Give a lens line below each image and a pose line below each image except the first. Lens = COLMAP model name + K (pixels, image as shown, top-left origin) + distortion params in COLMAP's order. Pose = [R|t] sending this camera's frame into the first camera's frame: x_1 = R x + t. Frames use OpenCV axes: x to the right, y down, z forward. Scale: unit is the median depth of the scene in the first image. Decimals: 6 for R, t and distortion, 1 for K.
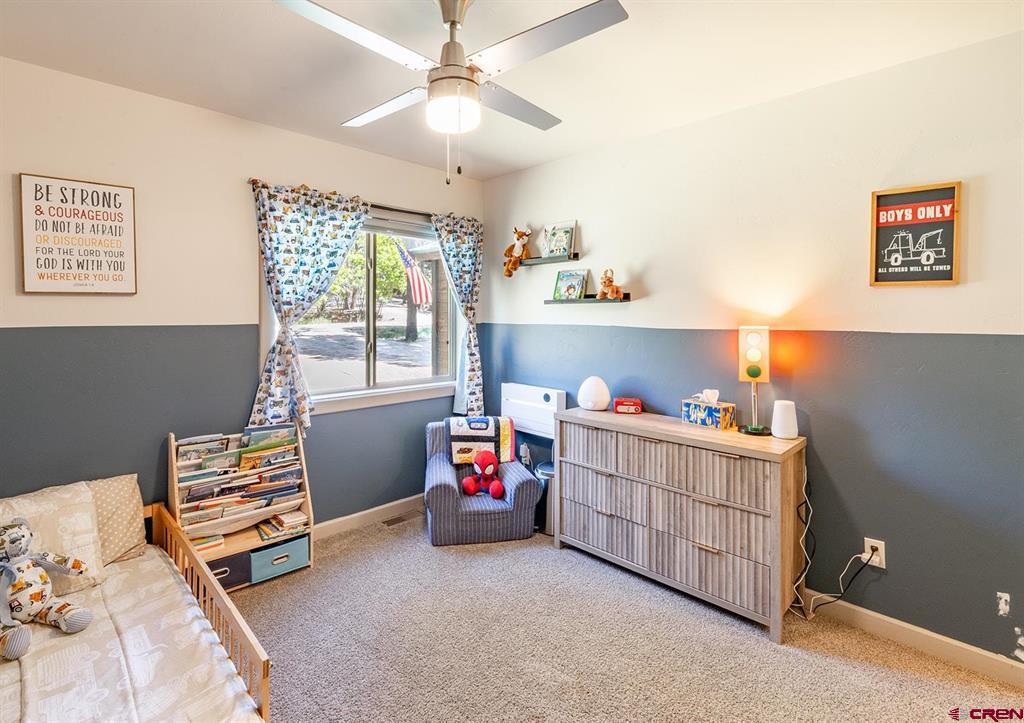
lens RADIAL K [[488.5, 0, 511.3], [0, 488.5, 362.5], [0, 0, 1]] dist [0.001777, 0.000365]
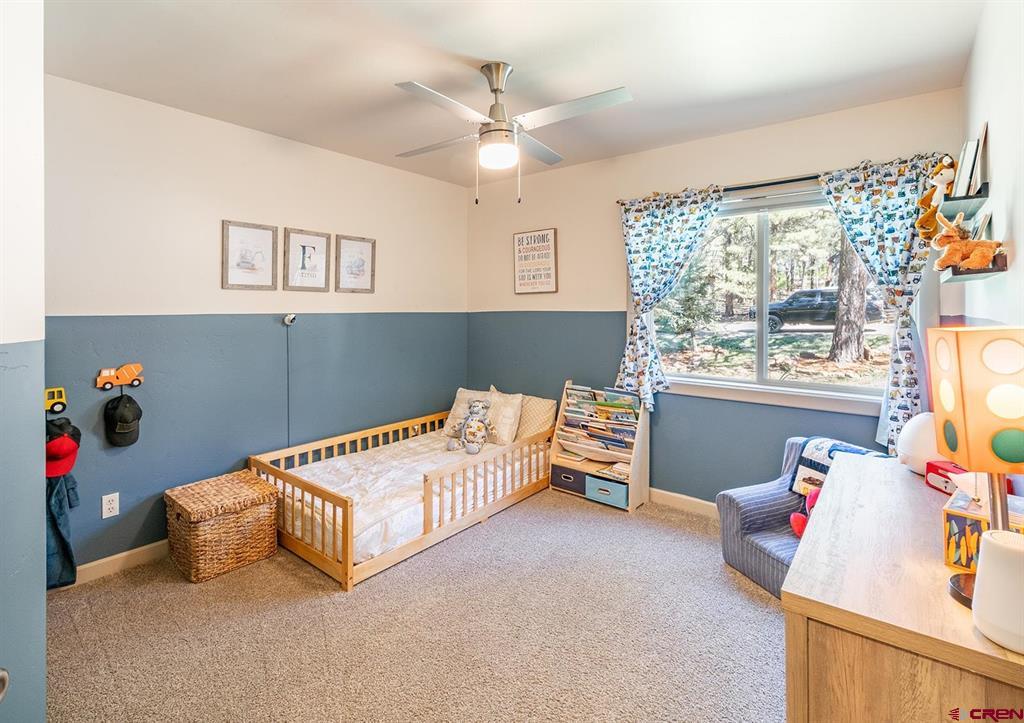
lens RADIAL K [[488.5, 0, 511.0], [0, 488.5, 360.6], [0, 0, 1]] dist [0.001777, 0.000365]
pose [[0.130709, 0.109311, -0.985376, 0.713488], [-0.092784, 0.990890, 0.097614, -0.046368], [0.987069, 0.078668, 0.139661, 0.521337]]
